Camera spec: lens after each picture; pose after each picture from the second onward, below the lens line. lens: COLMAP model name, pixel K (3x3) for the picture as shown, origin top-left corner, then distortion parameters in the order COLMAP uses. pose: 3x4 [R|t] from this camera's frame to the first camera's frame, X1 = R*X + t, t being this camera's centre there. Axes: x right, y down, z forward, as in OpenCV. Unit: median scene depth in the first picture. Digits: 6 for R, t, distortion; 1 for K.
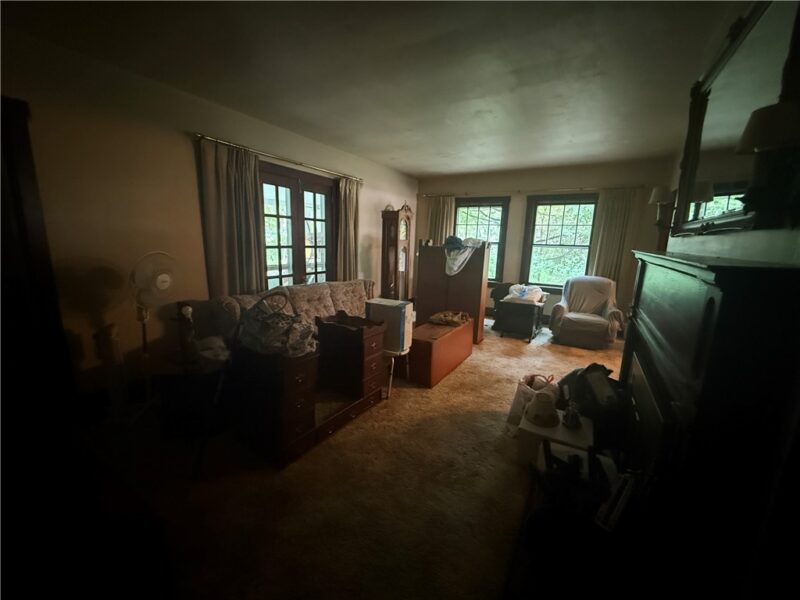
lens RADIAL K [[315.5, 0, 398.4], [0, 315.5, 297.5], [0, 0, 1]] dist [-0.000668, -0.000077]
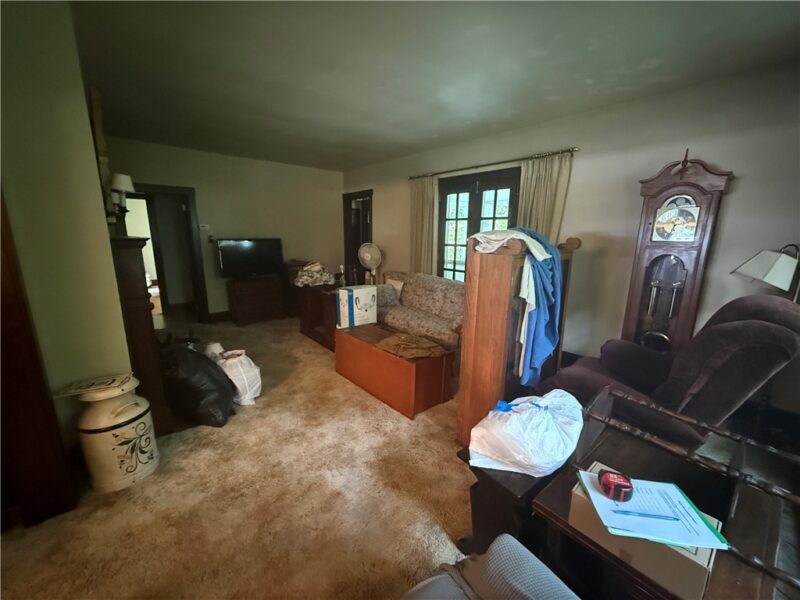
lens RADIAL K [[344.1, 0, 400.0], [0, 344.1, 300.0], [0, 0, 1]] dist [-0.000340, -0.000033]
pose [[-0.327739, 0.131984, -0.935504, 0.883996], [-0.203276, 0.957151, 0.206253, -0.183326], [0.922641, 0.257762, -0.286866, 1.198775]]
